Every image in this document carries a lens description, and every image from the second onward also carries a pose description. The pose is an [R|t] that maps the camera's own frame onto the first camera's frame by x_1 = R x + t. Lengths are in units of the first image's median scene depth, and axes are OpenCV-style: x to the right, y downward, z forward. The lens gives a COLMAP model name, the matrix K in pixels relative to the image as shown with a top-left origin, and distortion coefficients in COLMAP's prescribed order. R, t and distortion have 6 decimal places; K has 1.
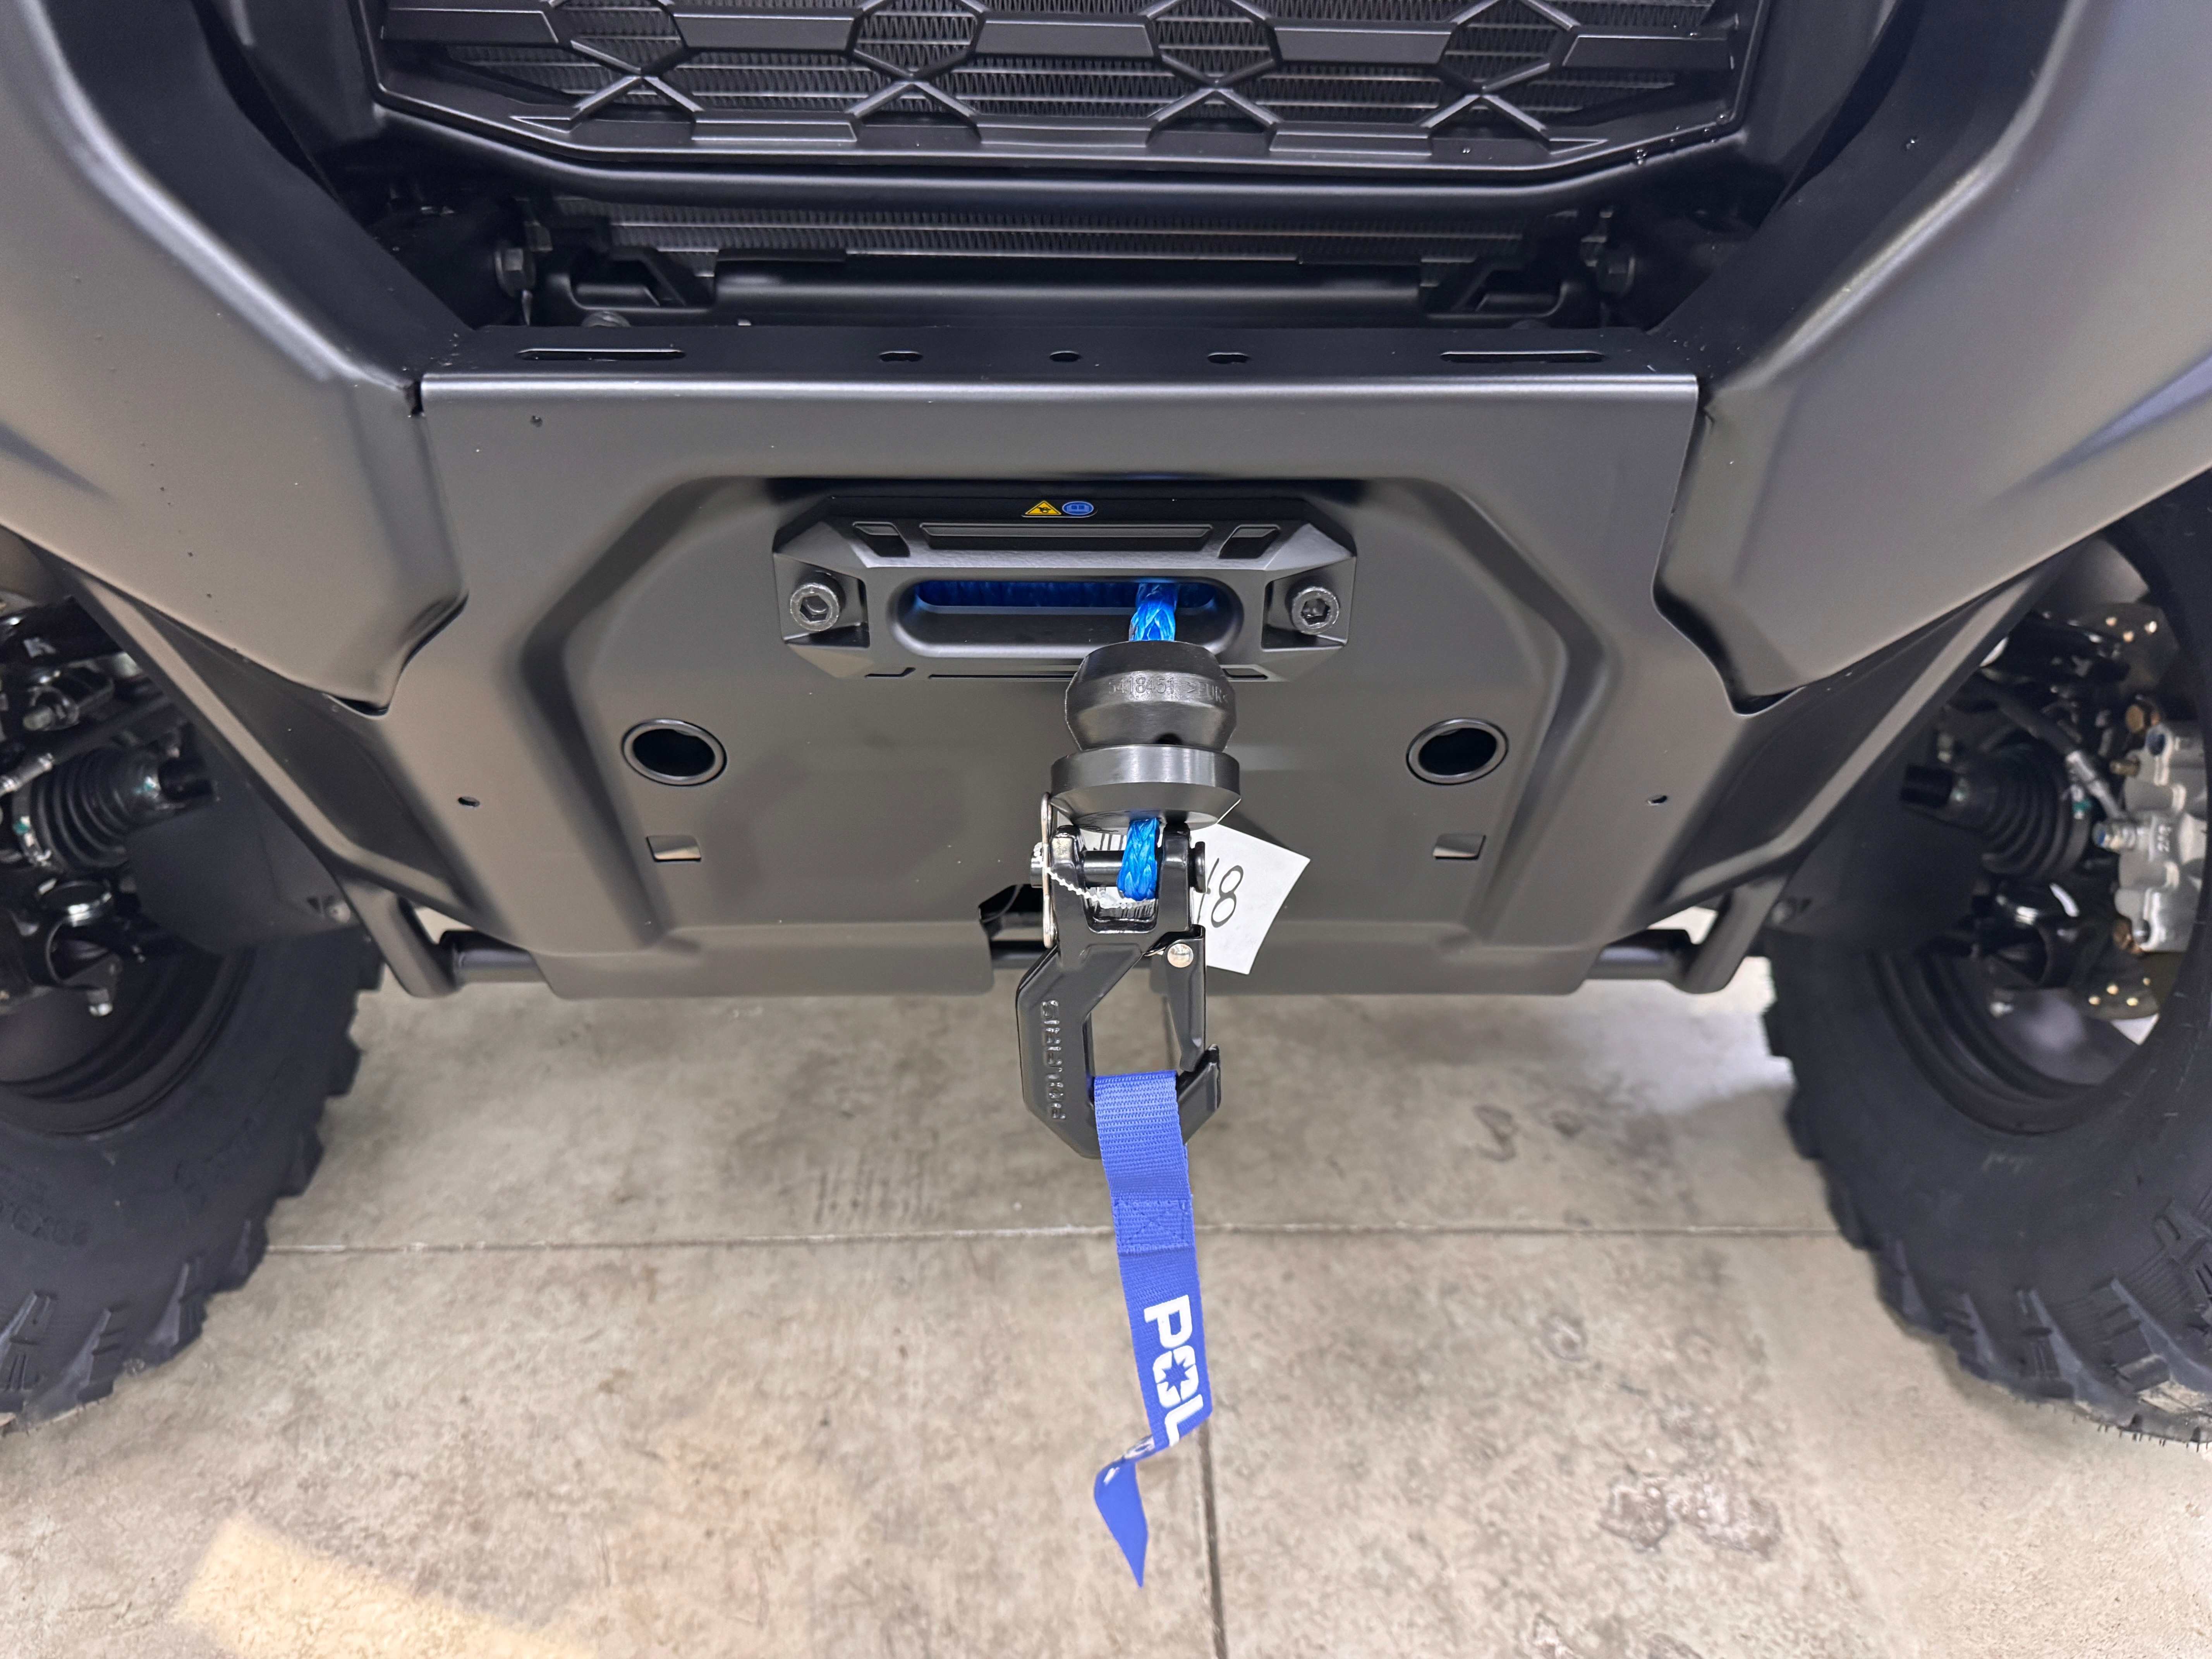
lens RADIAL K [[1579.9, 0, 1108.7], [0, 1579.9, 838.6], [0, 0, 1]] dist [0.043610, -0.064107]
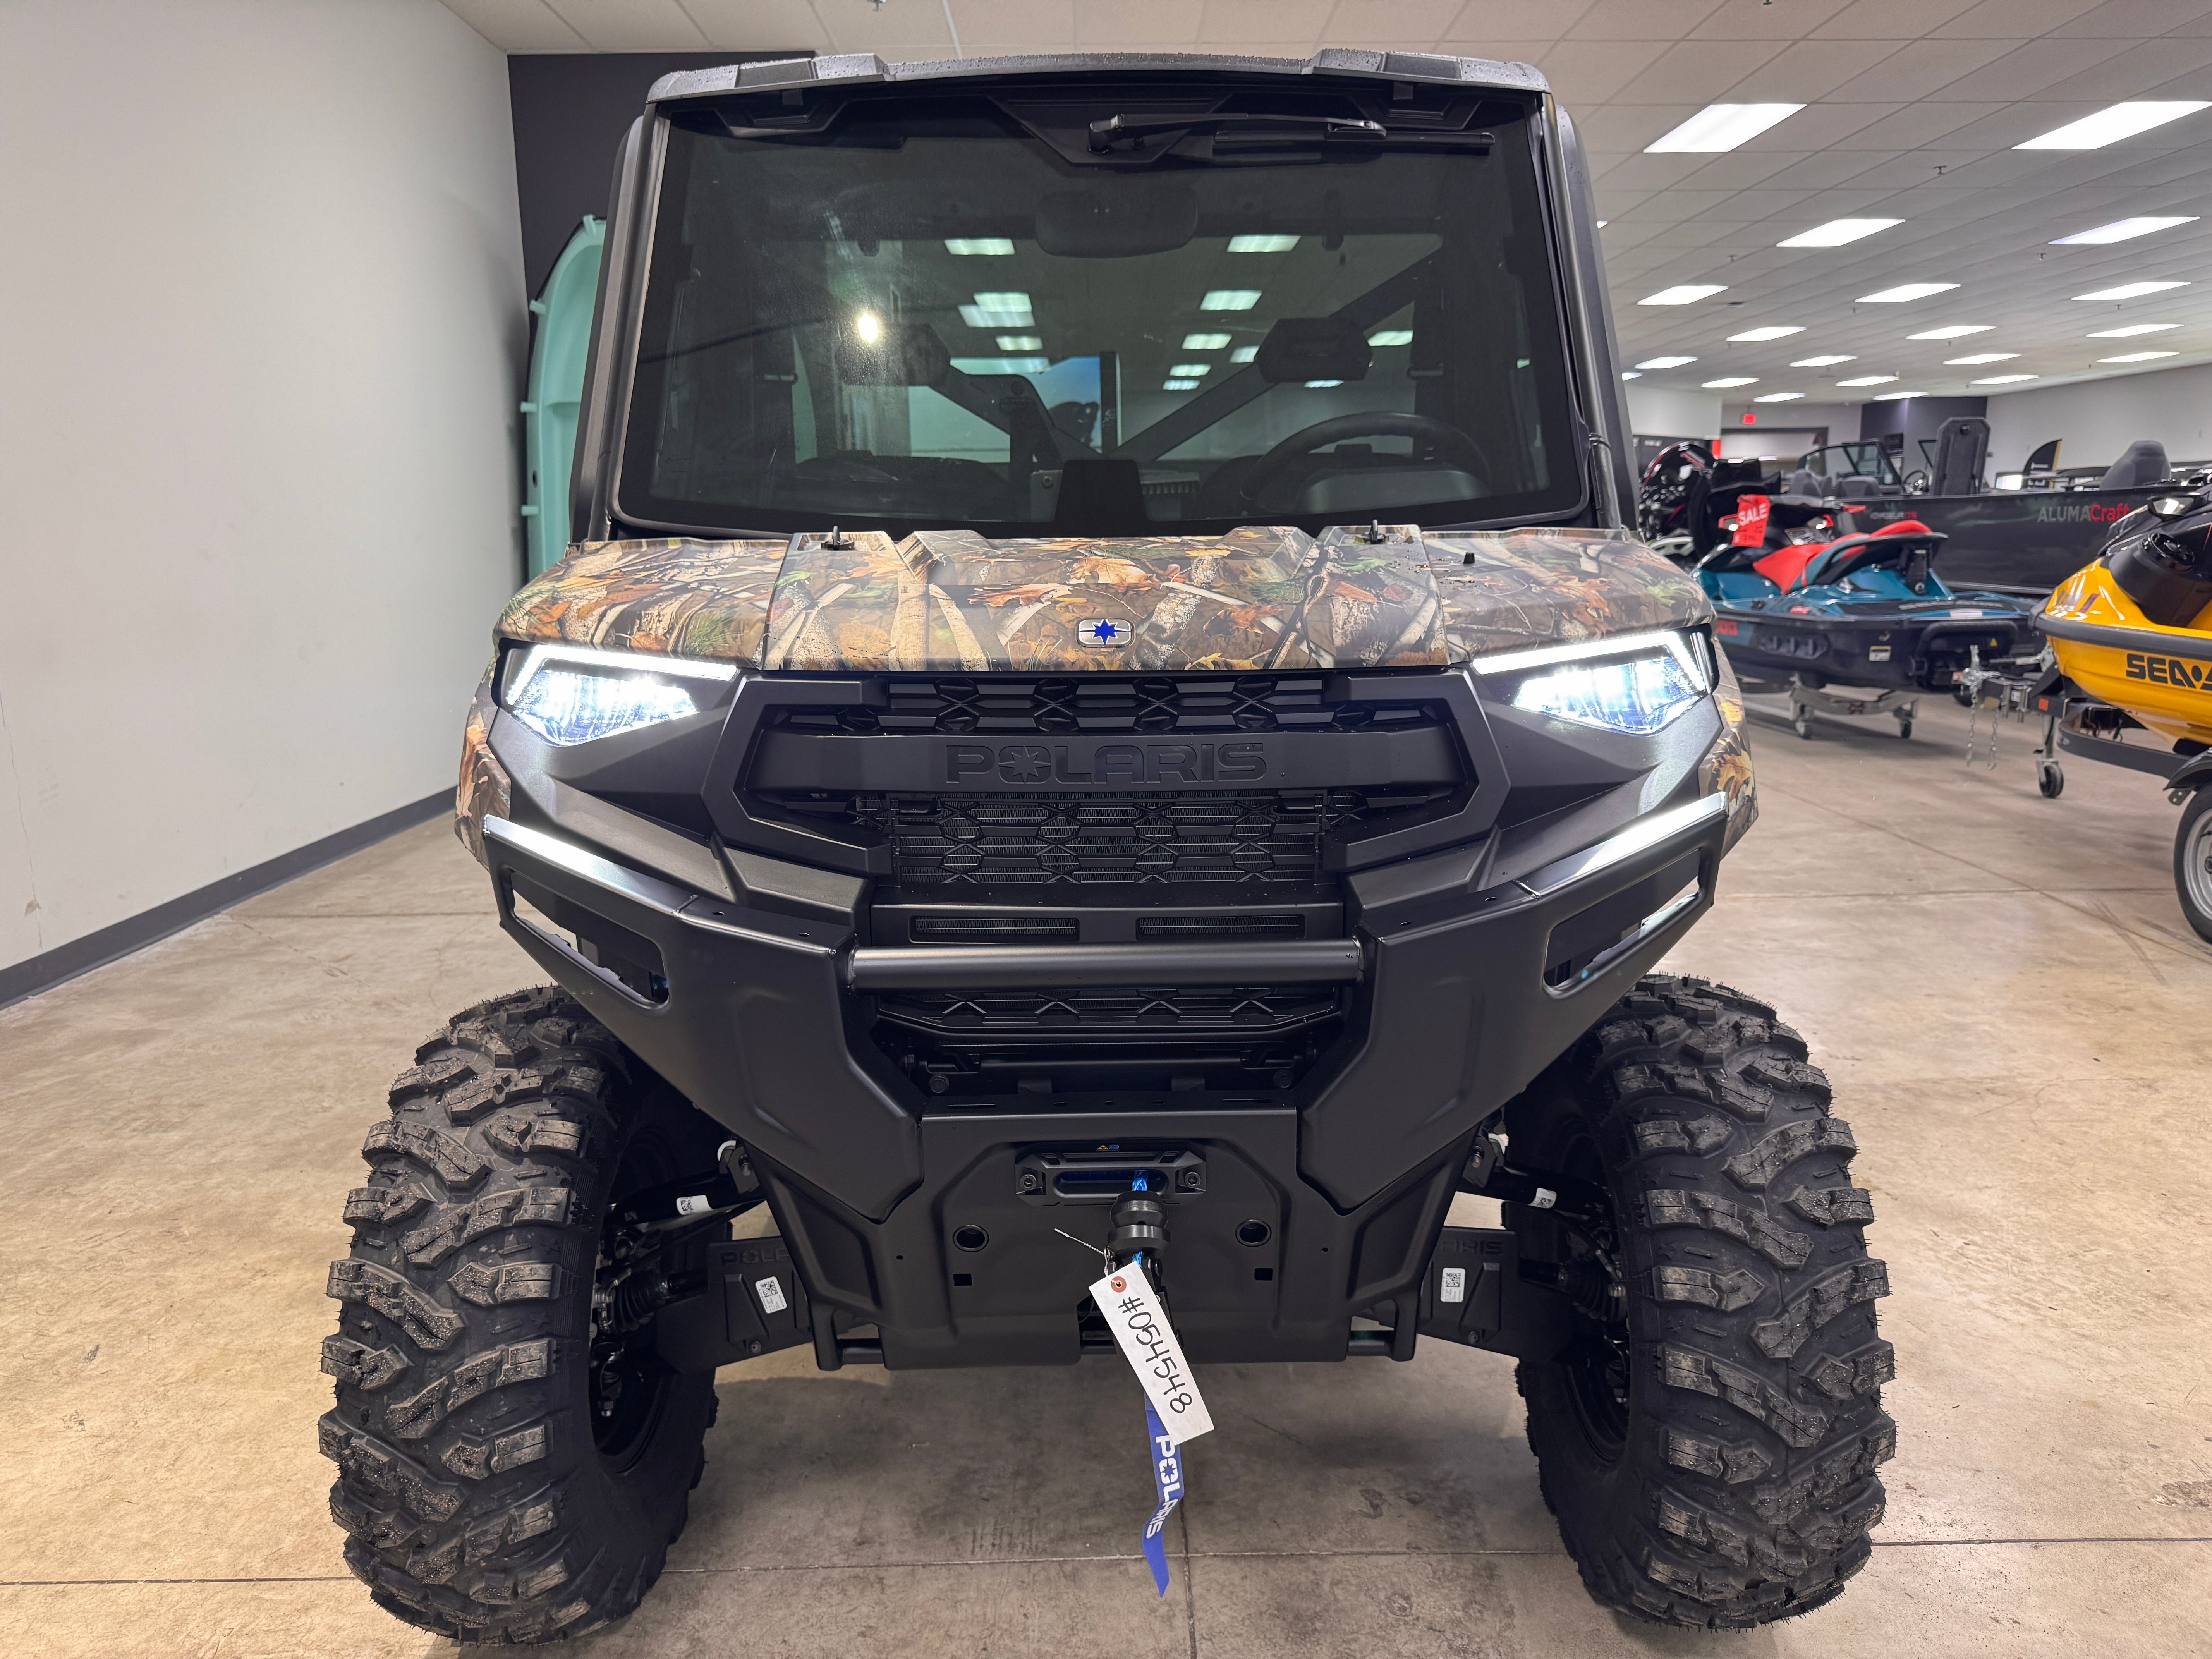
lens RADIAL K [[1579.9, 0, 1123.6], [0, 1579.9, 812.1], [0, 0, 1]] dist [0.043610, -0.064107]
pose [[0.999614, -0.022479, -0.016306, 0.028681], [0.014610, 0.925031, -0.379611, 0.162991], [0.023617, 0.379226, 0.925003, -0.958167]]
